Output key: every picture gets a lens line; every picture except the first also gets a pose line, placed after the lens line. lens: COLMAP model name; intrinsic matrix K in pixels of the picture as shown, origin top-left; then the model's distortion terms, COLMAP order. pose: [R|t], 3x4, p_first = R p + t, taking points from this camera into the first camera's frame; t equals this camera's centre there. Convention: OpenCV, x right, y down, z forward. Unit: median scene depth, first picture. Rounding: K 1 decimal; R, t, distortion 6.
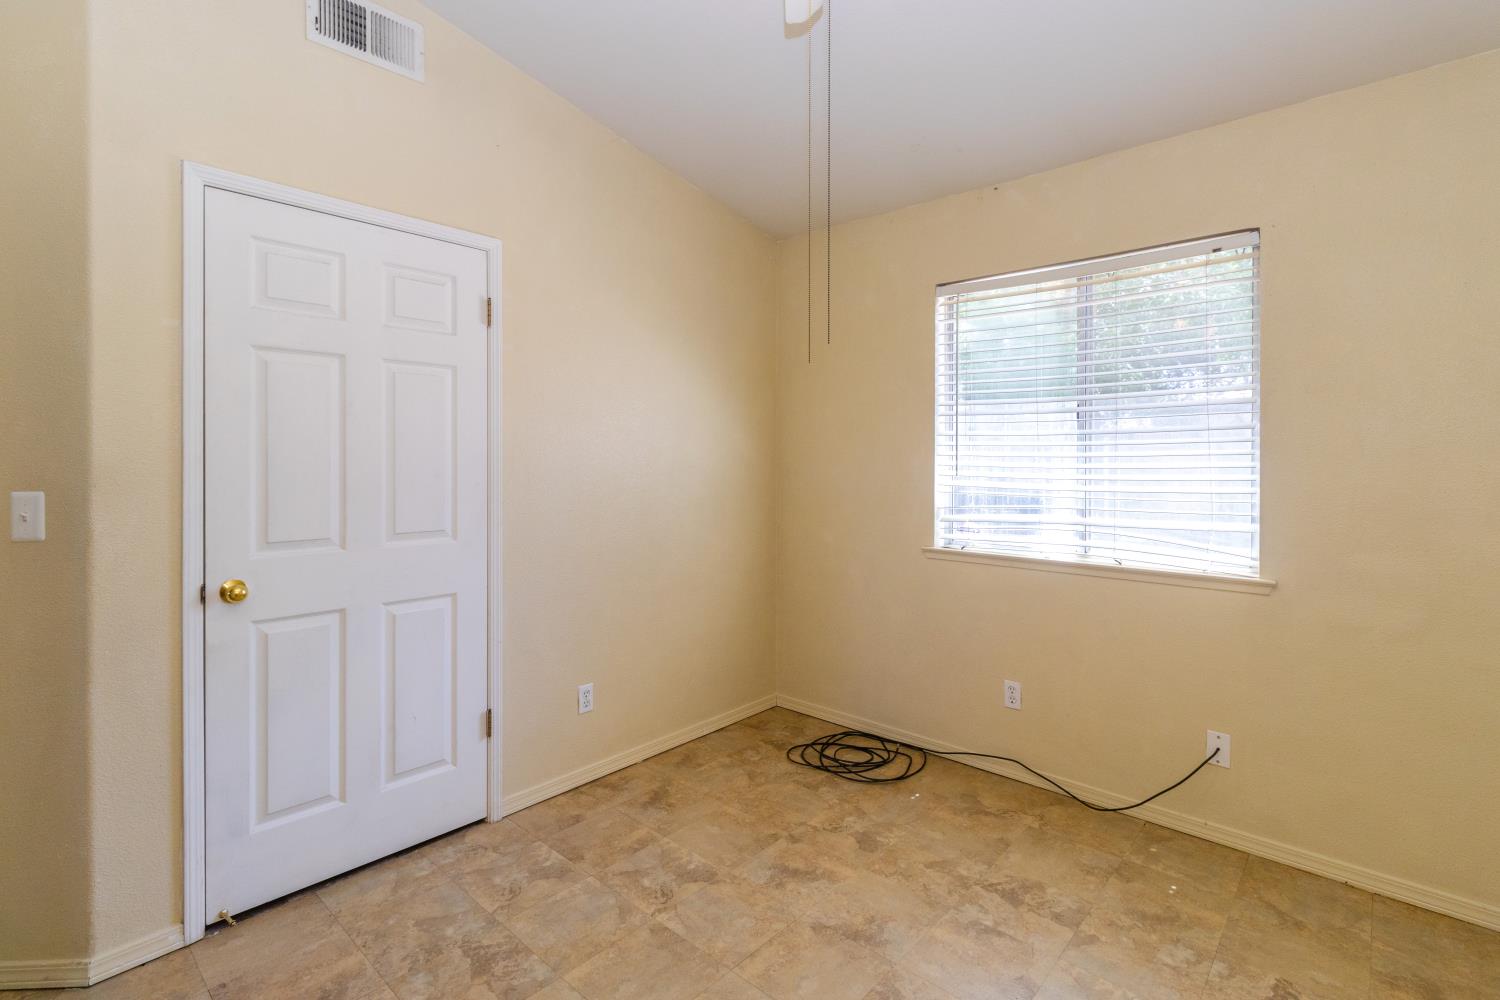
lens RADIAL K [[704.4, 0, 761.8], [0, 704.4, 461.3], [0, 0, 1]] dist [0.000056, 0.000447]
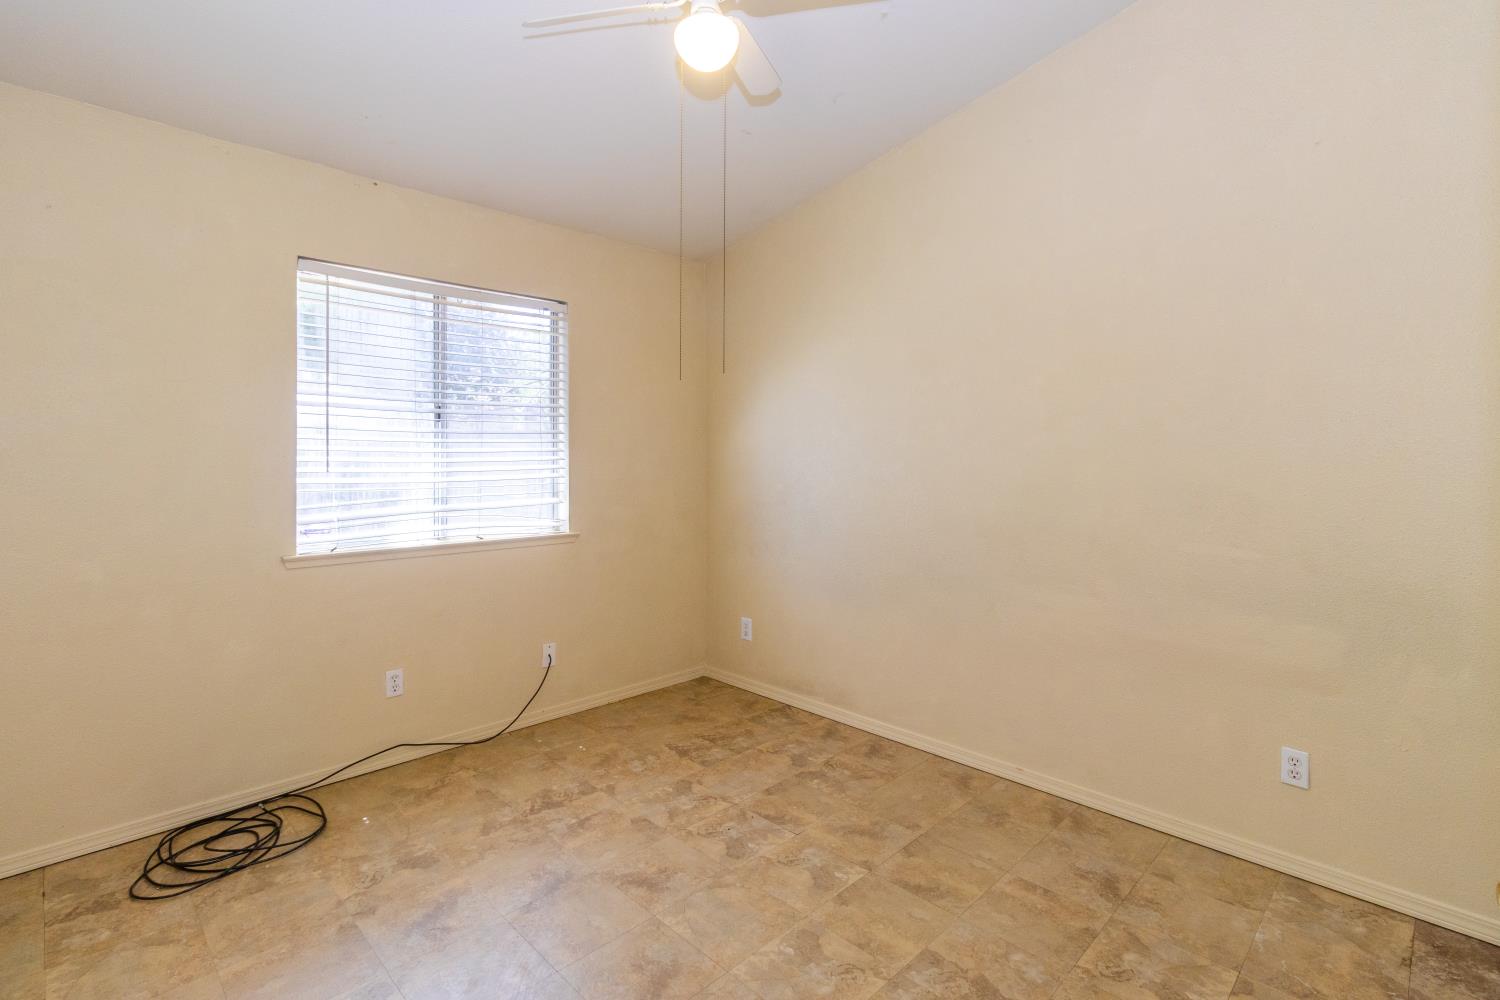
lens RADIAL K [[698.1, 0, 749.0], [0, 698.1, 441.5], [0, 0, 1]] dist [-0.000398, -0.000561]
pose [[0.062074, 0.018366, 0.997903, -0.746731], [0.004412, 0.999816, -0.018676, -0.000326], [-0.998062, 0.005562, 0.061981, 0.490555]]
